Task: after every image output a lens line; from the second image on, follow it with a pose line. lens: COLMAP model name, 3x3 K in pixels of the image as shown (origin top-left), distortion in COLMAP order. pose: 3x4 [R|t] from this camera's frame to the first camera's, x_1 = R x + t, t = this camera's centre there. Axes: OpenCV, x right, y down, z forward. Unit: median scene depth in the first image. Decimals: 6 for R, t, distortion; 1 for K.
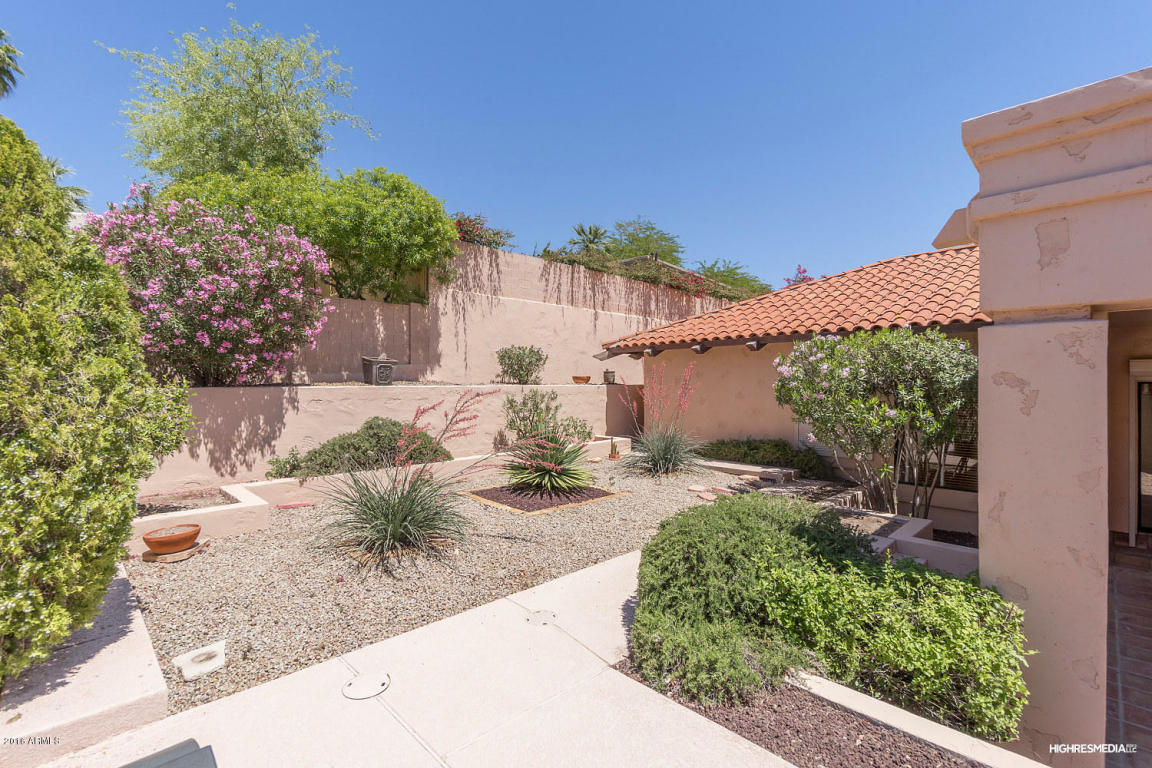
lens RADIAL K [[532.7, 0, 576.2], [0, 532.7, 386.1], [0, 0, 1]] dist [-0.002357, -0.000152]
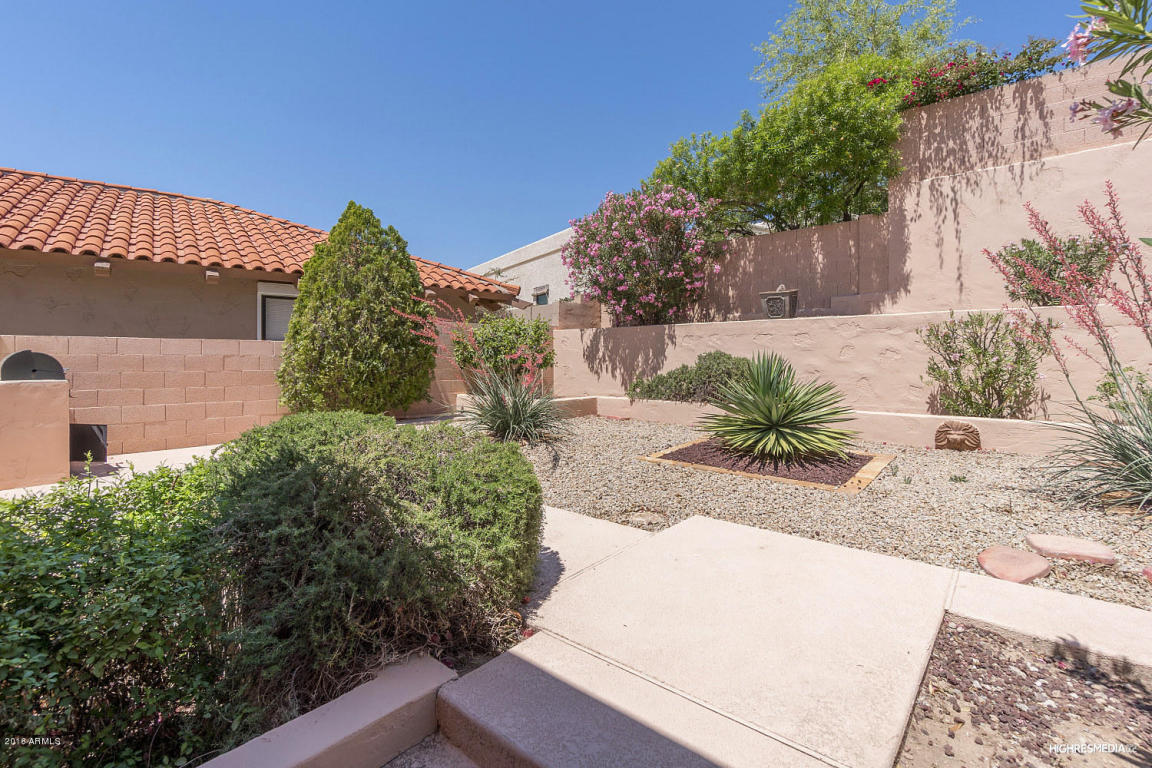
lens RADIAL K [[532.7, 0, 573.8], [0, 532.7, 376.1], [0, 0, 1]] dist [-0.002357, -0.000152]
pose [[0.085863, 0.033593, -0.995740, 0.445400], [0.001231, 0.999427, 0.033824, 0.053604], [0.996306, -0.004130, 0.085773, 0.503299]]
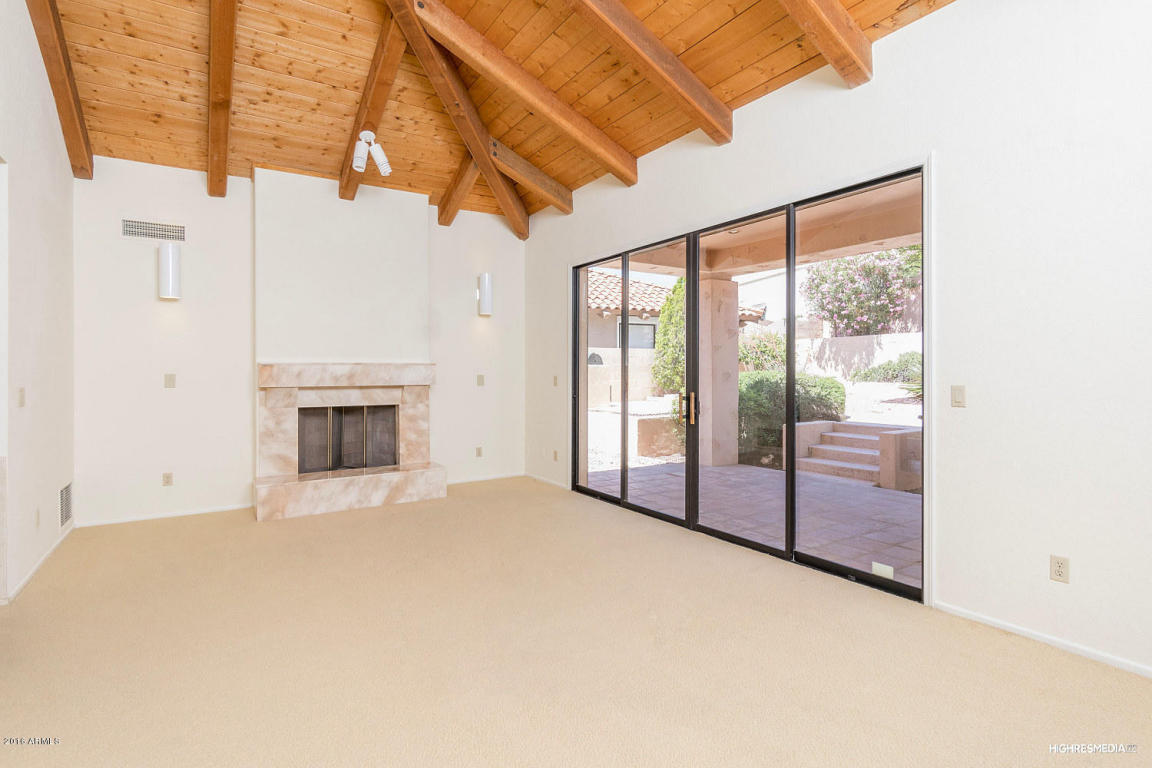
lens RADIAL K [[586.9, 0, 580.9], [0, 586.9, 378.3], [0, 0, 1]] dist [-0.004782, 0.000590]
pose [[-0.182345, 0.012363, -0.983157, 1.126096], [0.006488, 0.999914, 0.011371, 0.083485], [0.983213, -0.004305, -0.182410, 0.283031]]
